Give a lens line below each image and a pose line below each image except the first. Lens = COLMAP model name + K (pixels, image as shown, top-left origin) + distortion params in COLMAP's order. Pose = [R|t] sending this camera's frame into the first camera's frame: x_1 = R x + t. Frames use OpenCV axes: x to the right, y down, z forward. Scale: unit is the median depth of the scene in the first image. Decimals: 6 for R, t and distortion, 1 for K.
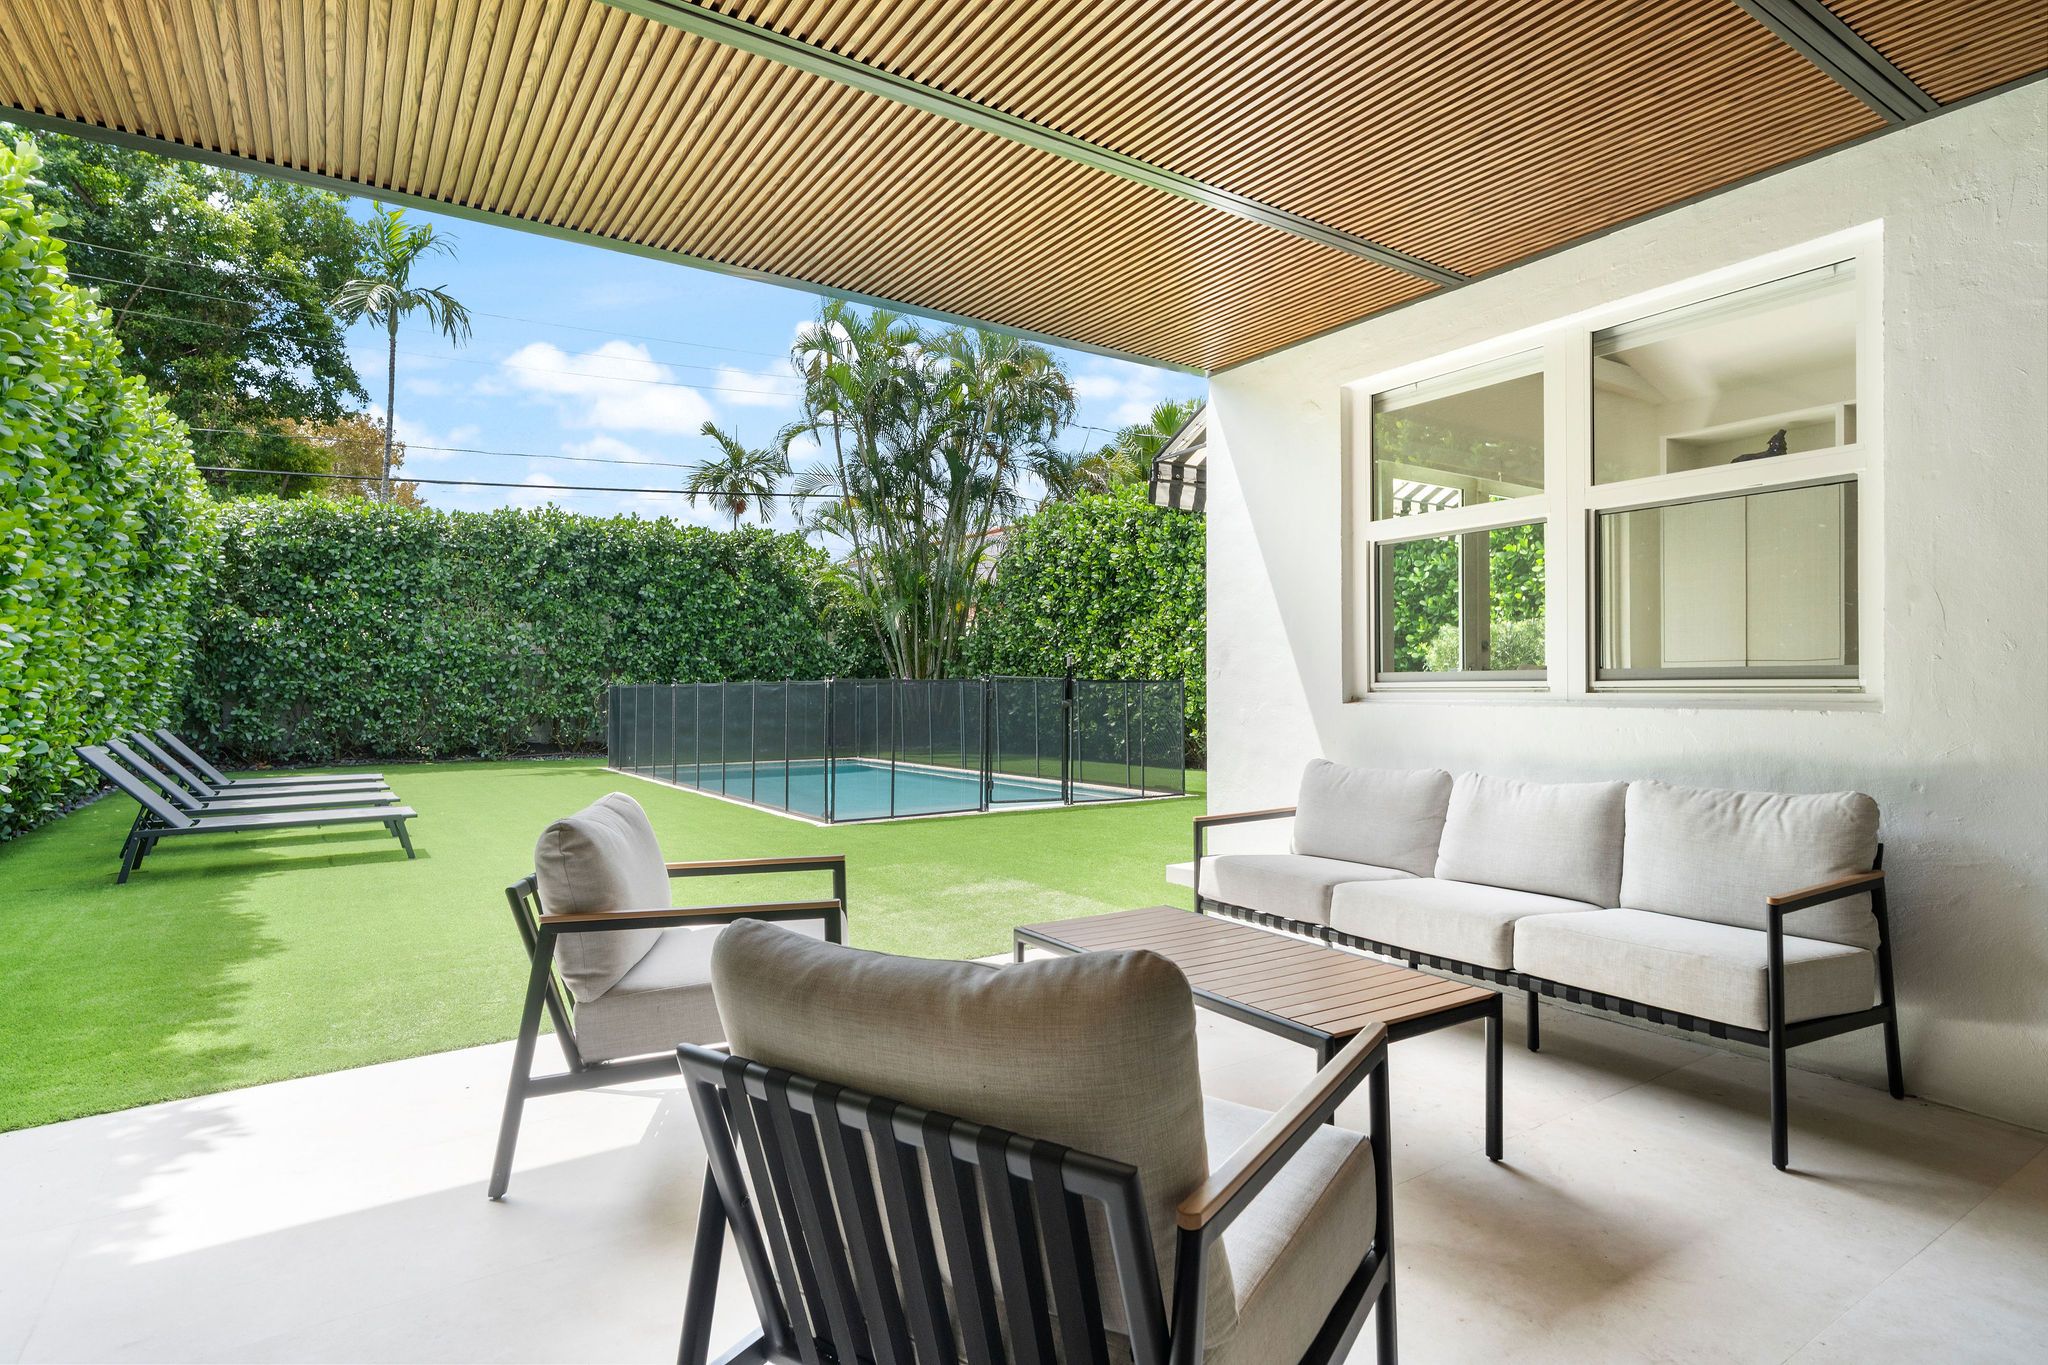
lens RADIAL K [[1053.4, 0, 1012.9], [0, 1053.4, 687.7], [0, 0, 1]] dist [0.000193, -0.001138]
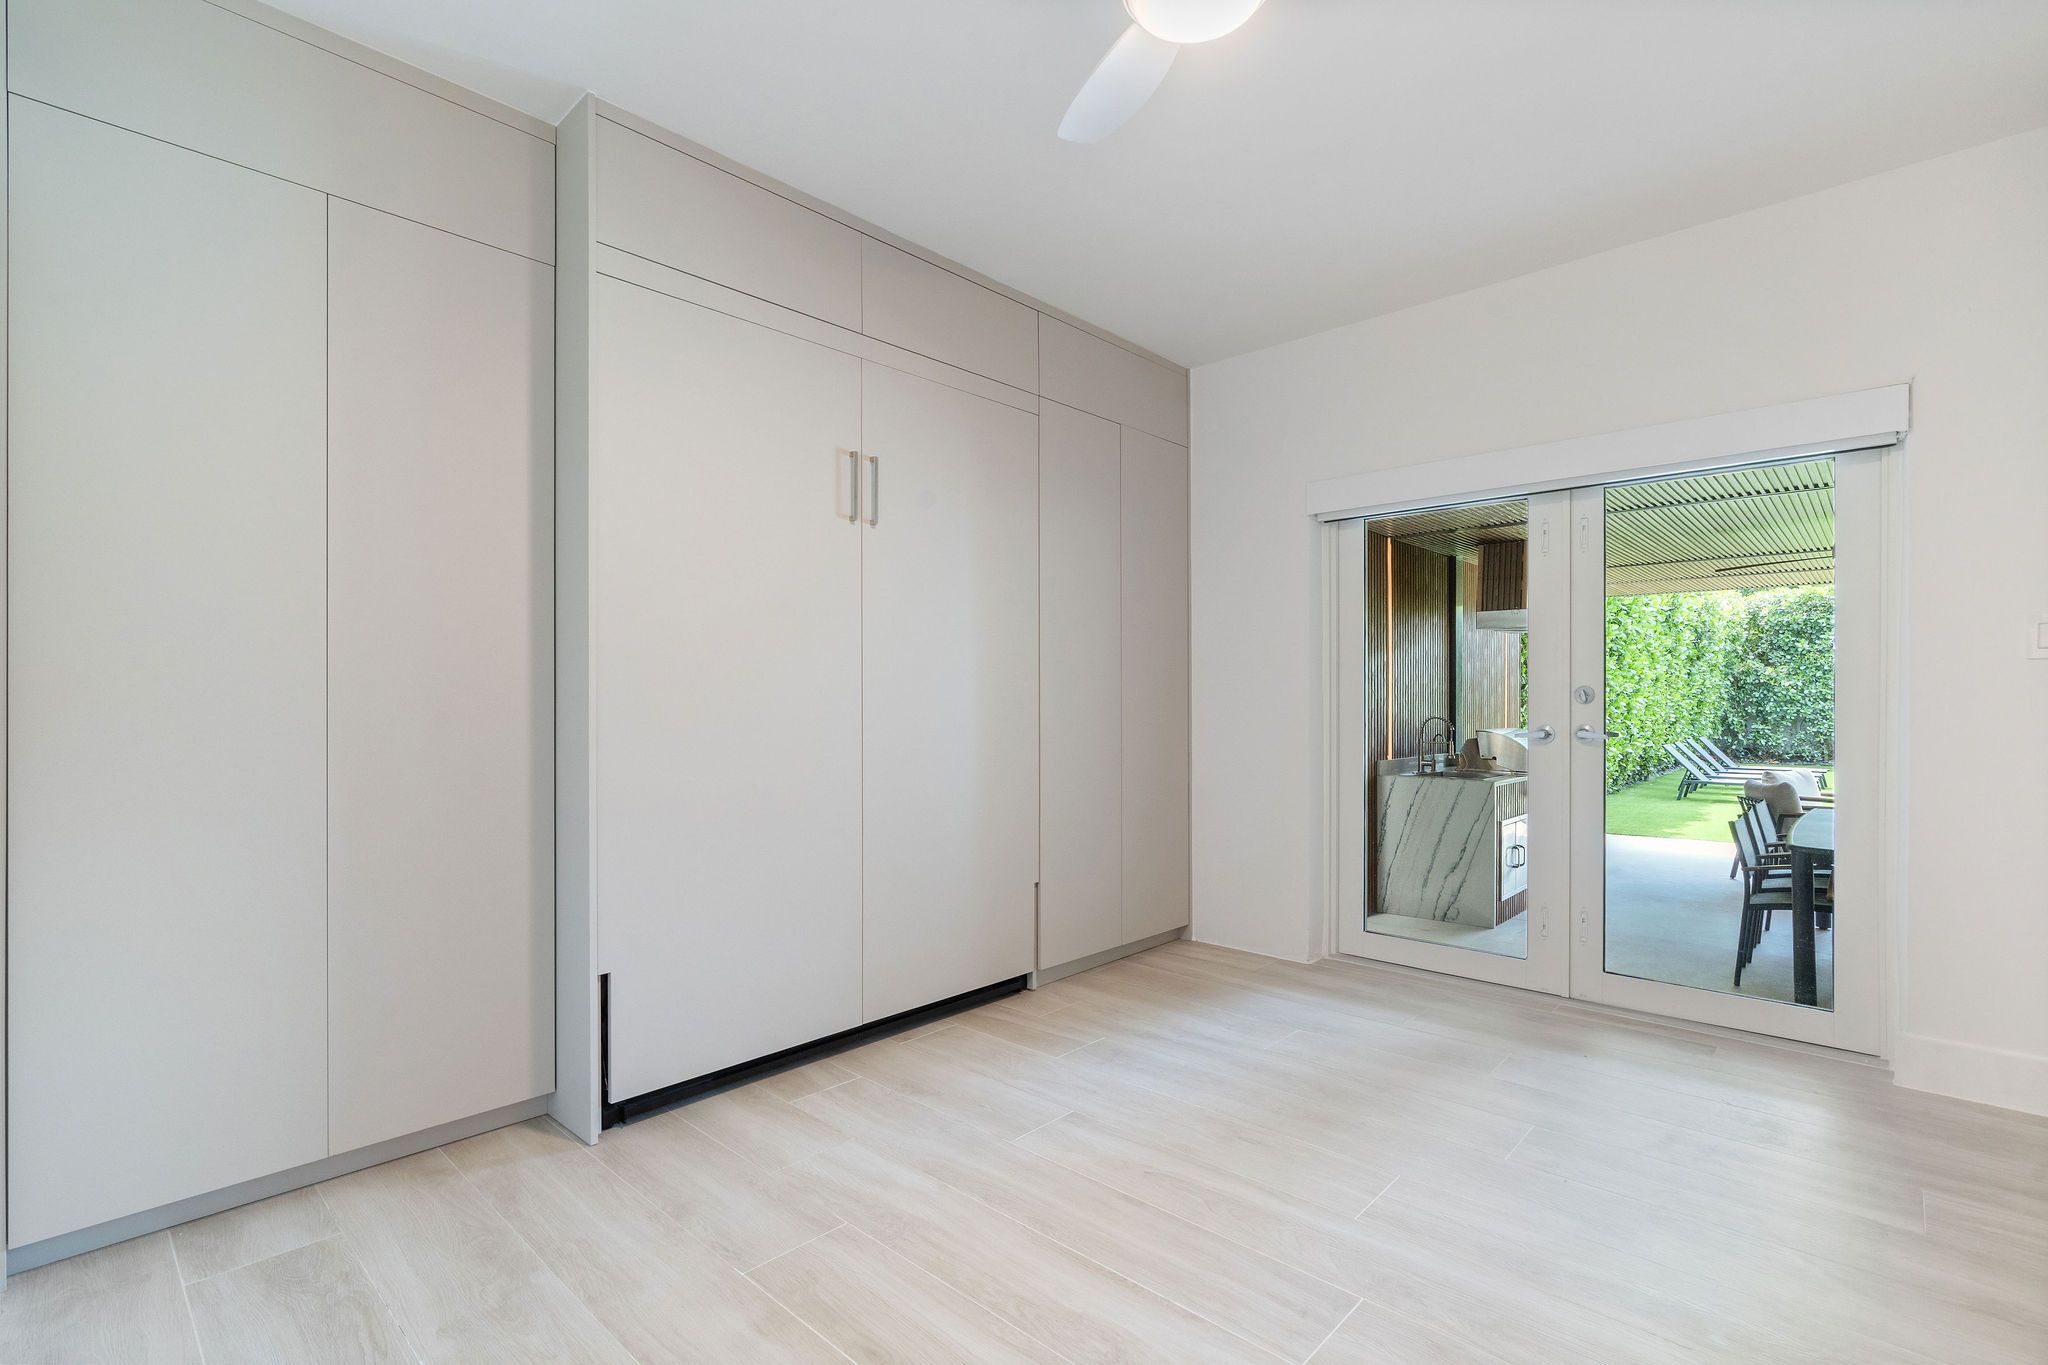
lens RADIAL K [[940.3, 0, 1016.1], [0, 940.3, 686.6], [0, 0, 1]] dist [-0.000425, -0.000365]
pose [[0.236349, 0.001177, -0.971667, 0.362473], [-0.006257, 0.999980, -0.000310, -0.028007], [0.971648, 0.006153, 0.236352, -0.404356]]
